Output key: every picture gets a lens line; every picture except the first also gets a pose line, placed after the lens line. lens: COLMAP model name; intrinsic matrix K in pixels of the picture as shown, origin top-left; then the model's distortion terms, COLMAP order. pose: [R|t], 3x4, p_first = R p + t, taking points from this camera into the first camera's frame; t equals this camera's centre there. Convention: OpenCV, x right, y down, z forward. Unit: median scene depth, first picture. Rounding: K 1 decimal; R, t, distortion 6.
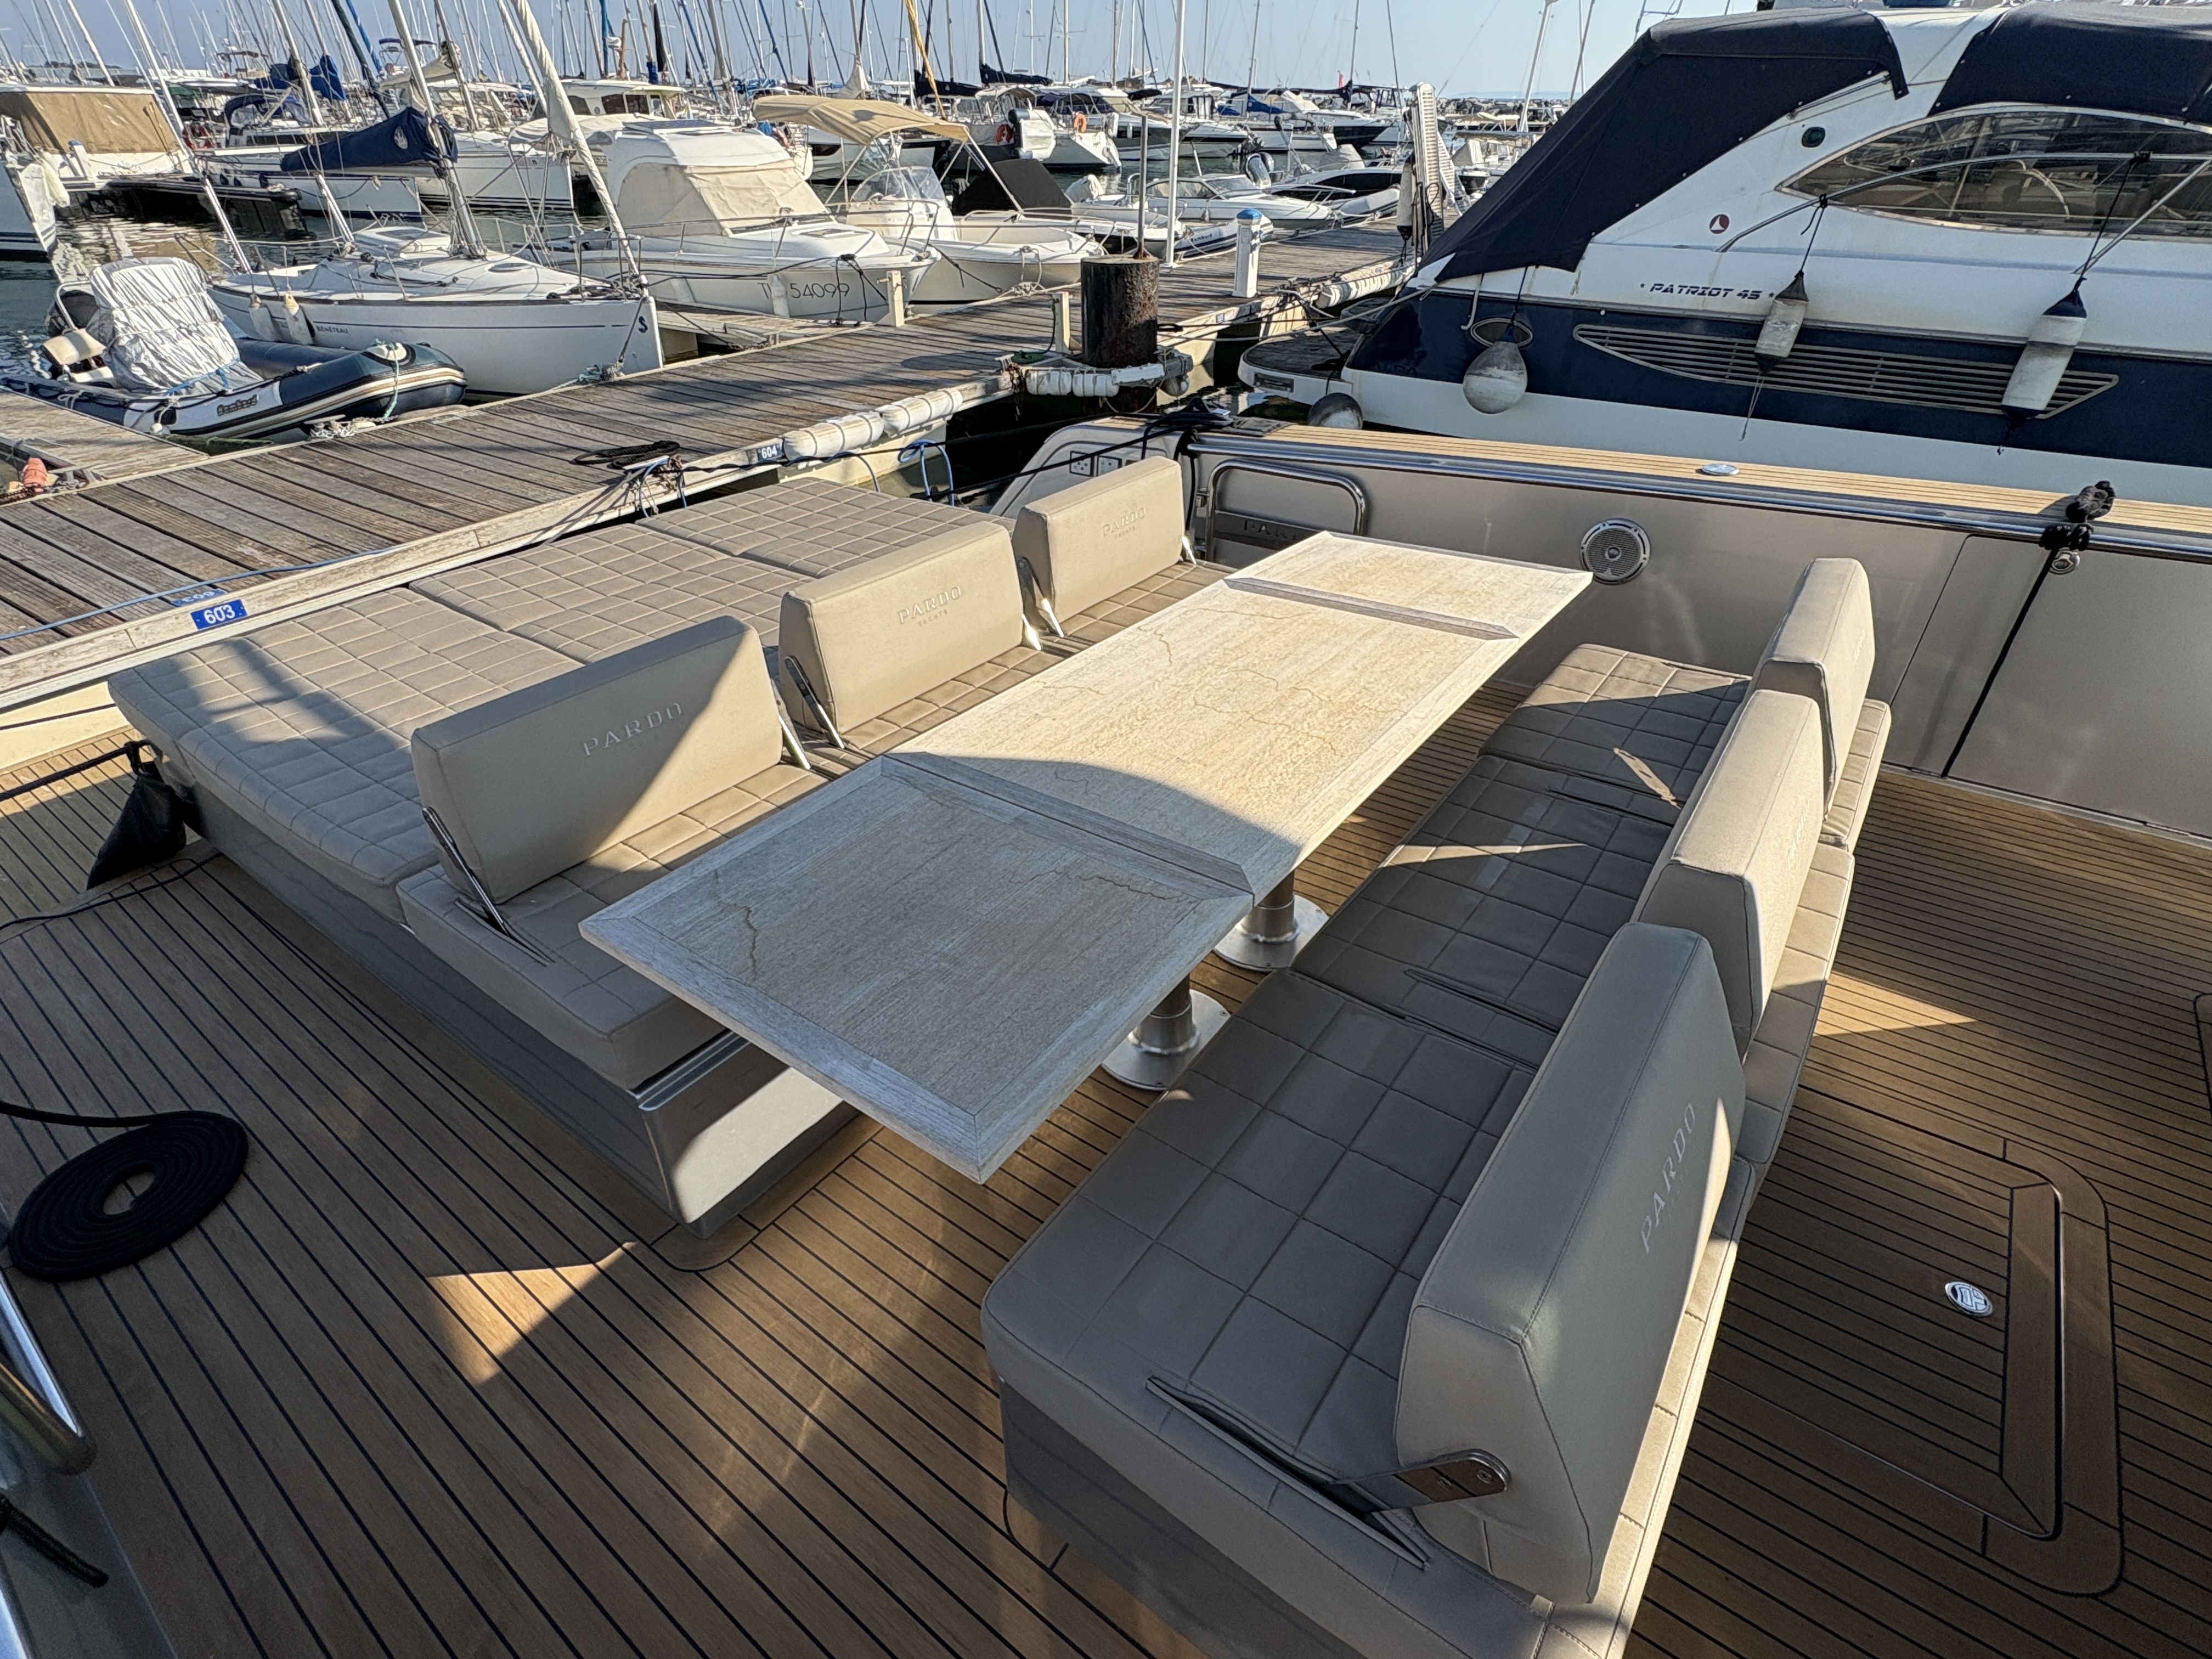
lens RADIAL K [[1081.4, 0, 1105.0], [0, 1081.4, 824.9], [0, 0, 1]] dist [-0.000550, -0.000356]
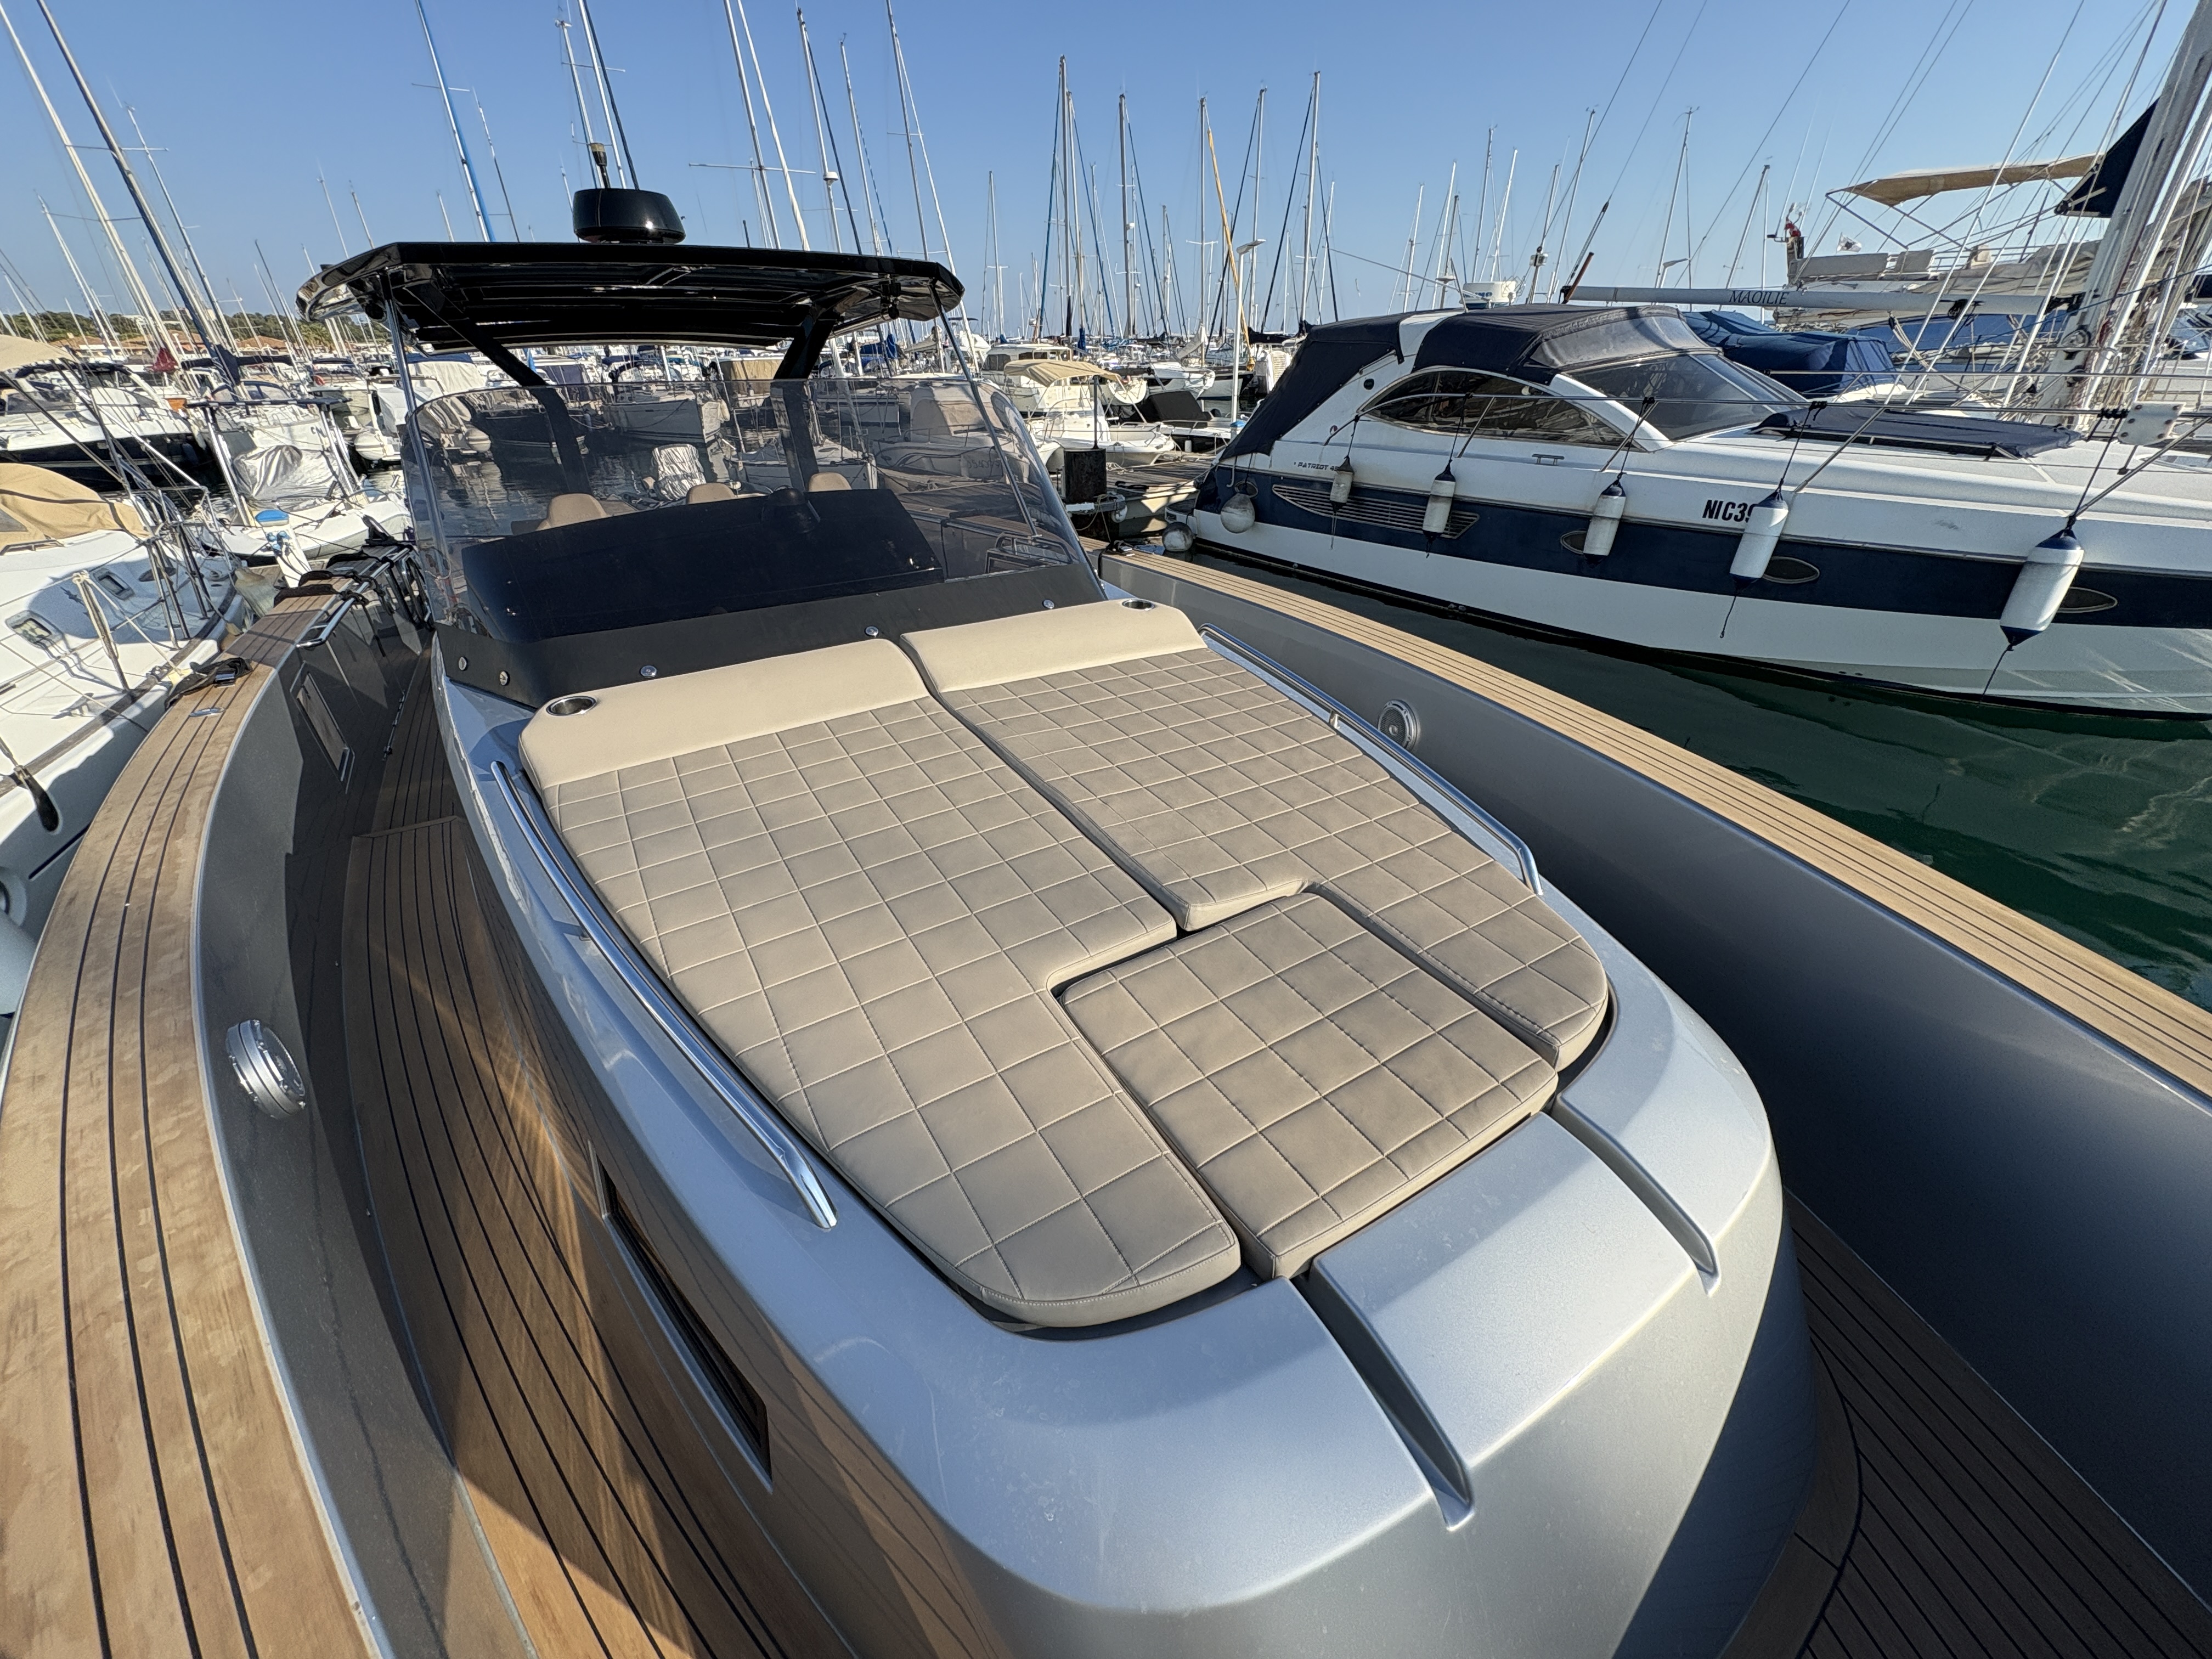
lens RADIAL K [[879.6, 0, 1109.3], [0, 879.6, 836.1], [0, 0, 1]] dist [-0.001782, -0.000081]
pose [[0.930416, 0.158957, -0.330242, 0.851779], [-0.183781, 0.981930, -0.045142, 0.245294], [0.317099, 0.102693, 0.942816, -0.434076]]
